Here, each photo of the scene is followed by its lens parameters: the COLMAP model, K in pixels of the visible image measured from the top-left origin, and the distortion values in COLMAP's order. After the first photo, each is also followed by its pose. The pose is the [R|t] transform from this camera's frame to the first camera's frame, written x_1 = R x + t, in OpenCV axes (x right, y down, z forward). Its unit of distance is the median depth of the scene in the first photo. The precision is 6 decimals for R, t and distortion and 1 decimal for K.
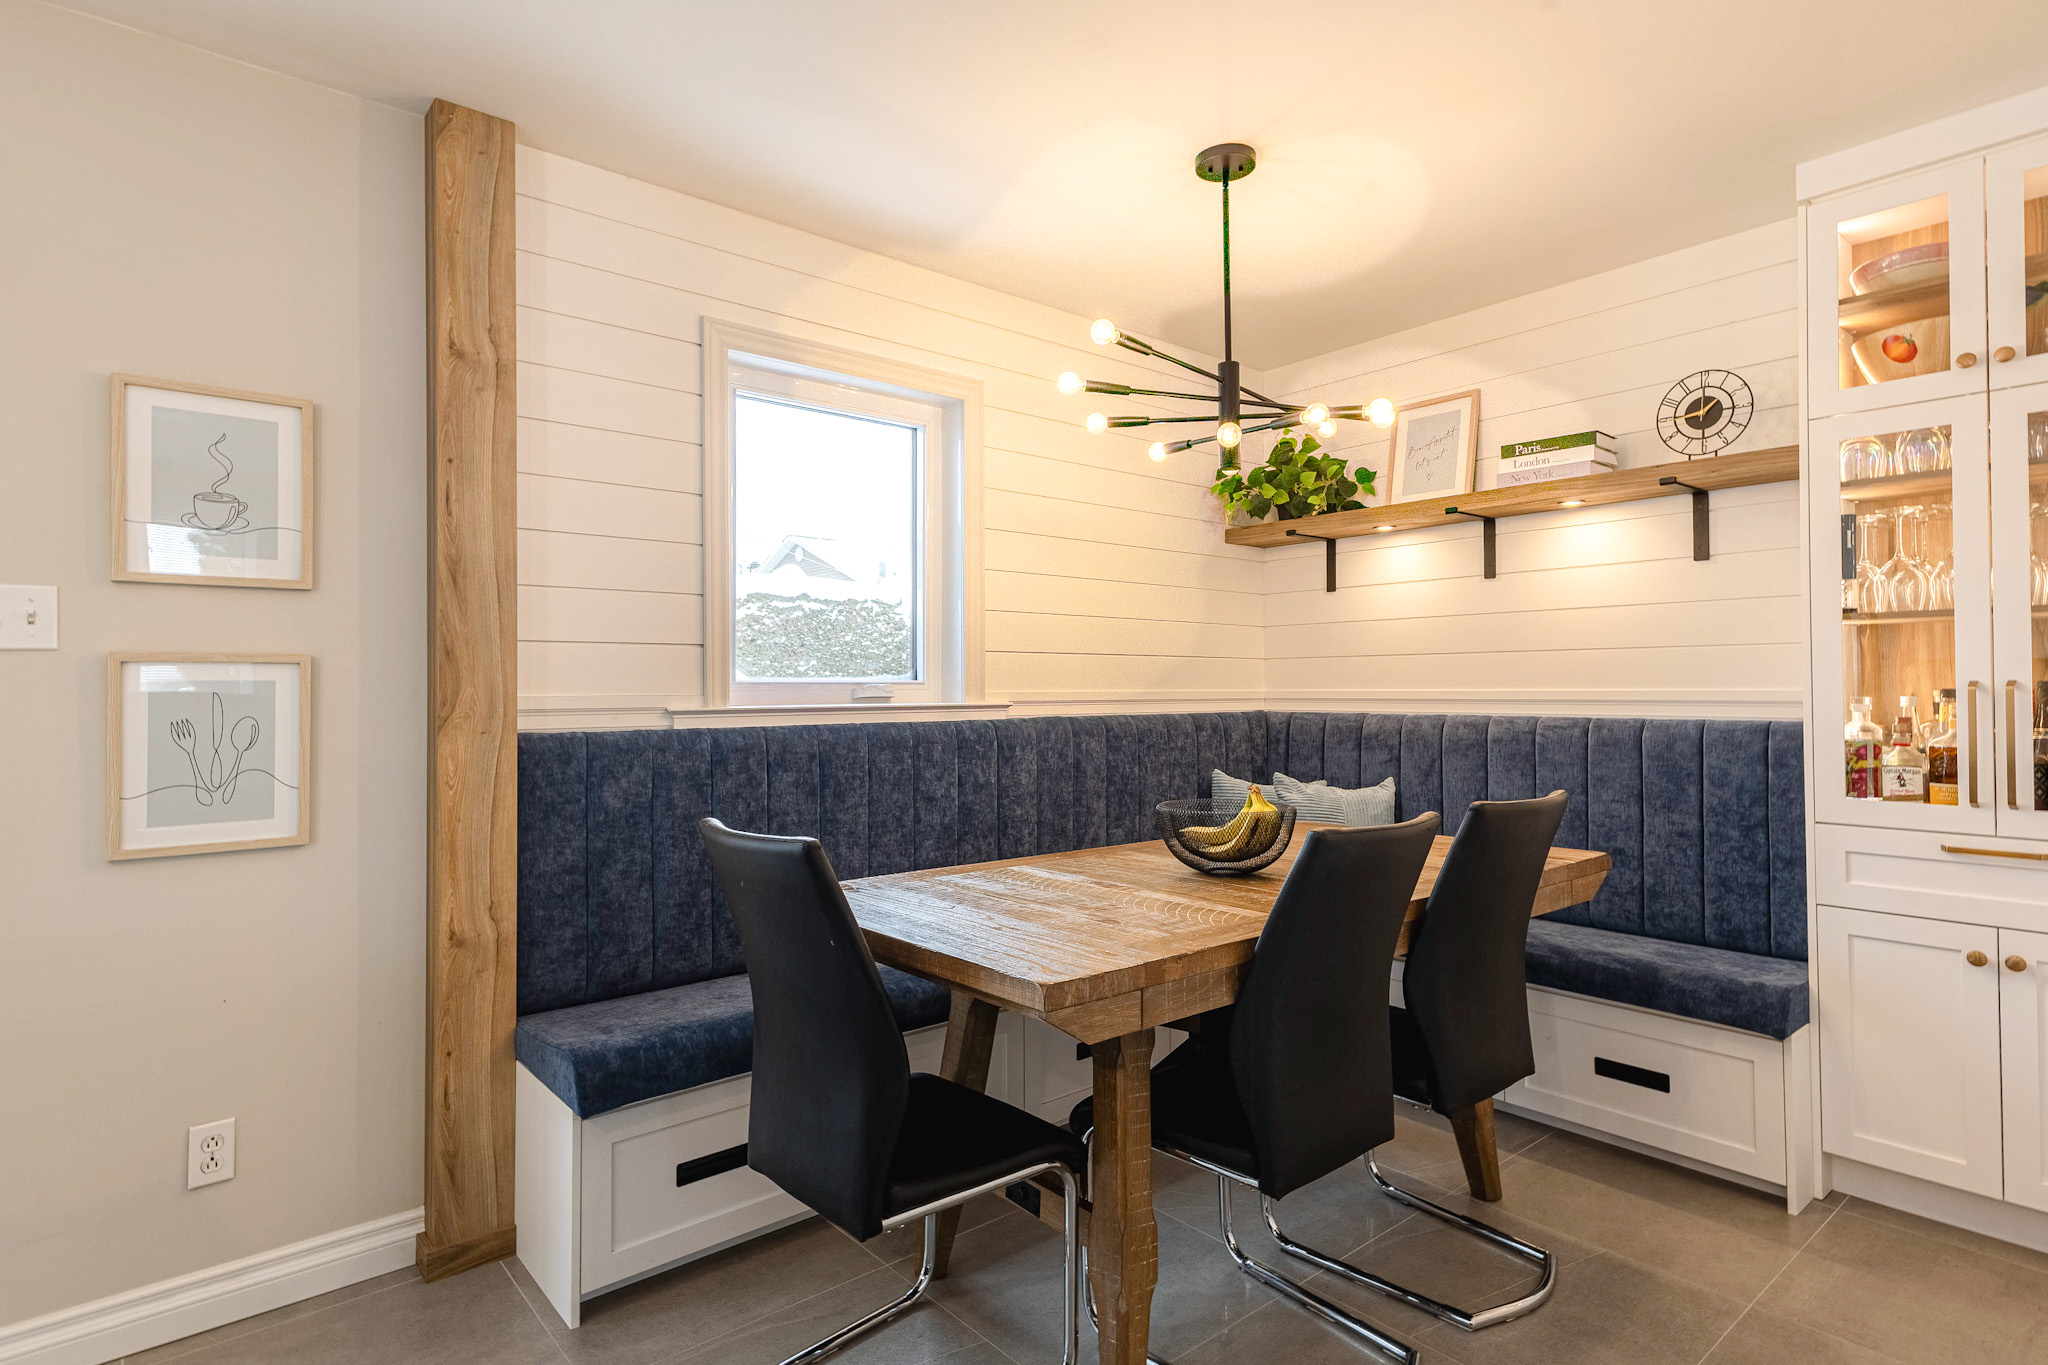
lens RADIAL K [[1068.9, 0, 1022.8], [0, 1068.9, 675.1], [0, 0, 1]] dist [0.033648, -0.010586]
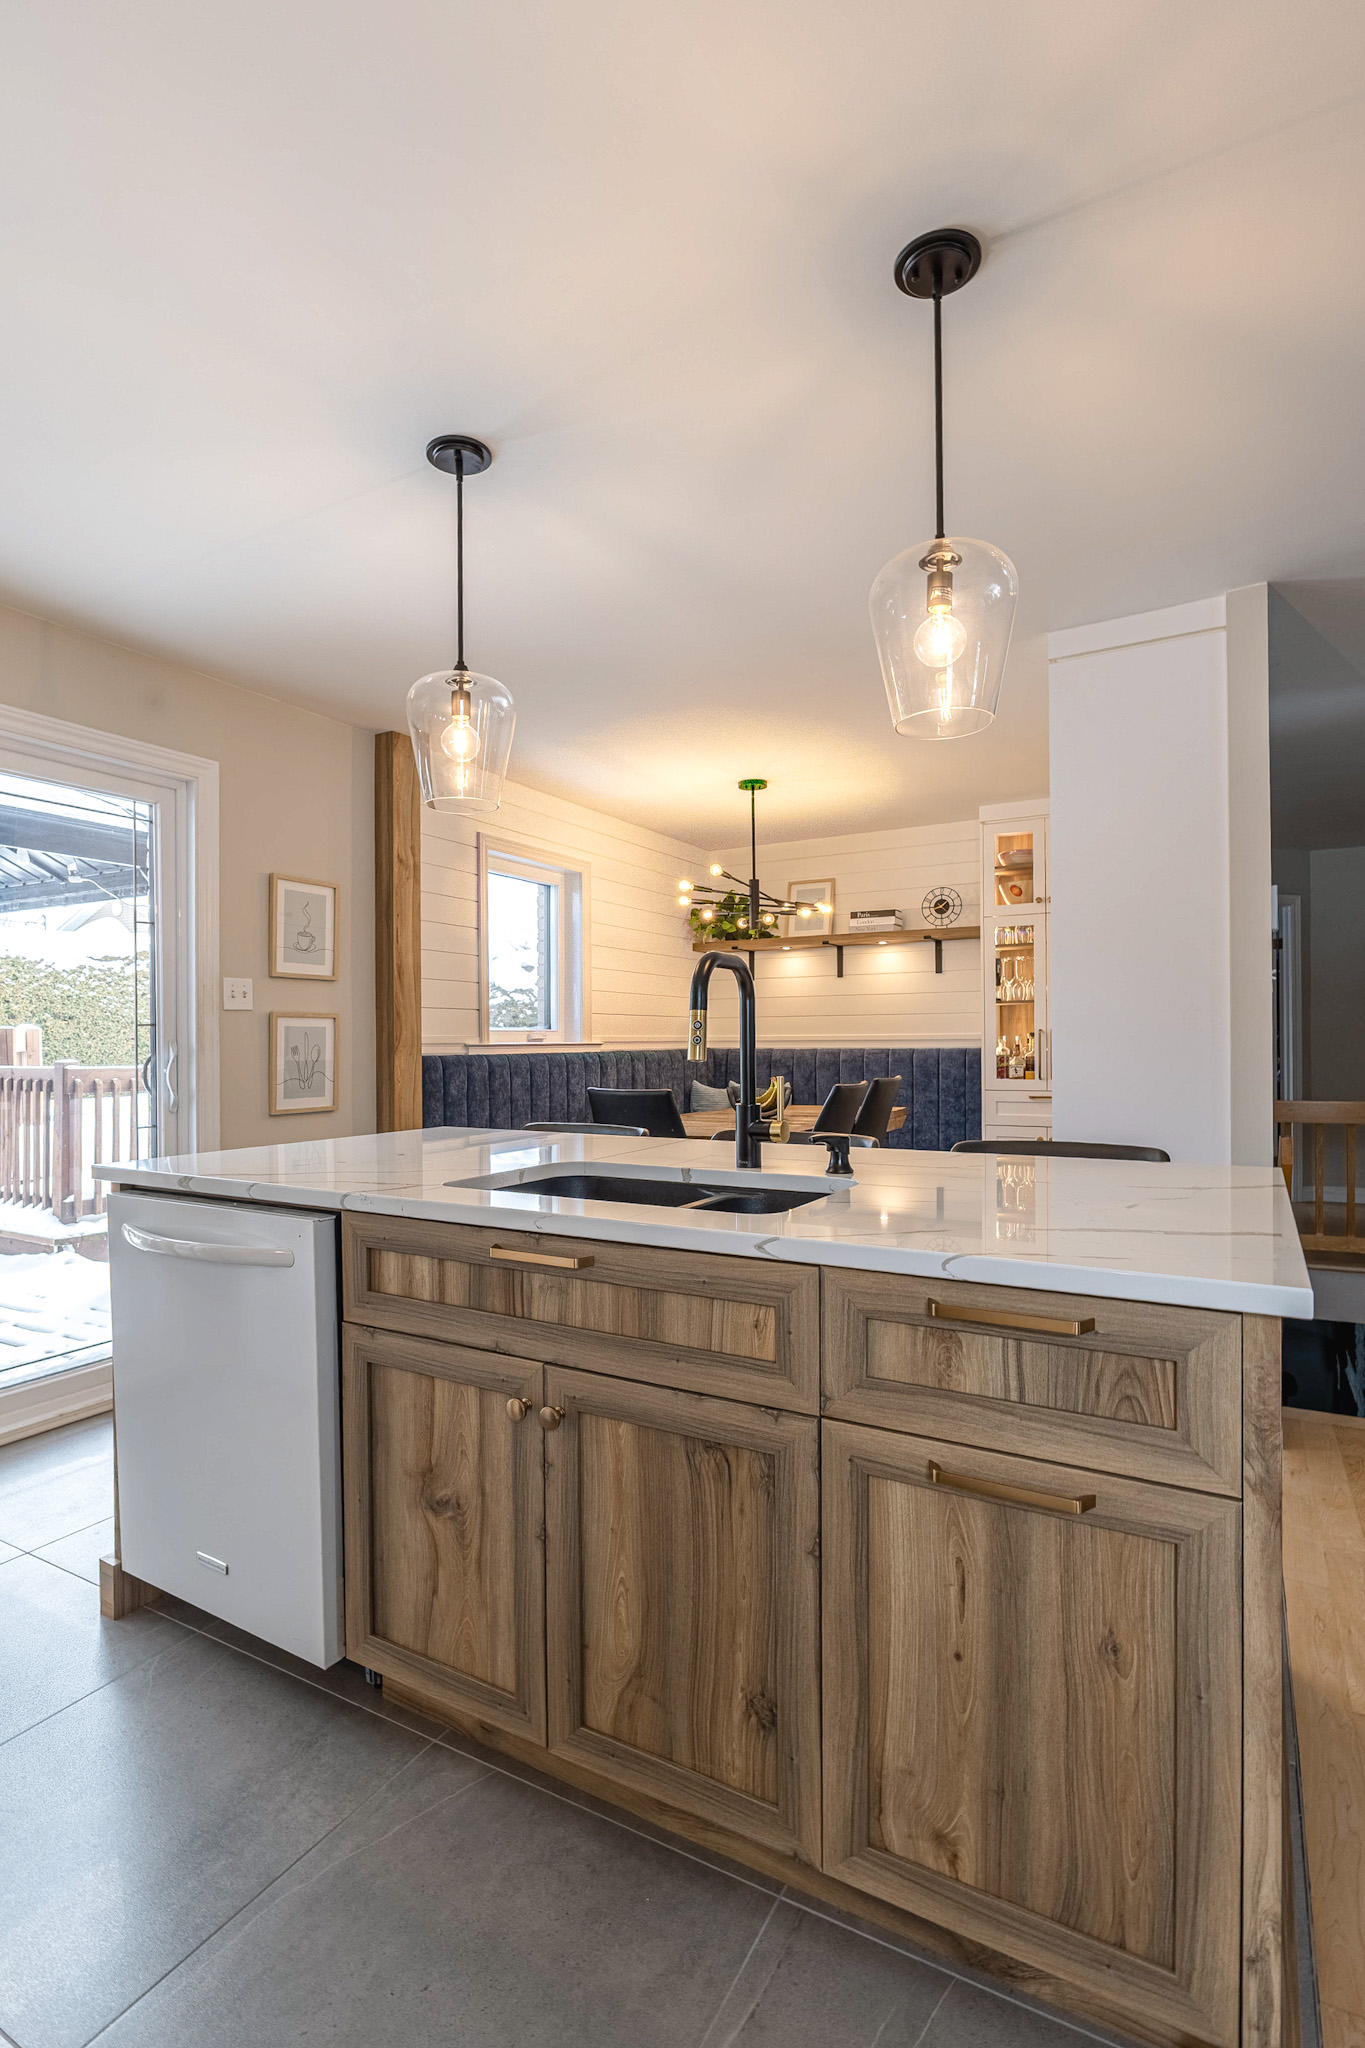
lens RADIAL K [[963.7, 0, 652.4], [0, 963.7, 1033.1], [0, 0, 1]] dist [0.003216, 0.000191]
pose [[0.951904, 0.005784, 0.306341, -0.531800], [-0.007479, 0.999963, 0.004358, 0.003478], [-0.306304, -0.006439, 0.951912, -0.683337]]
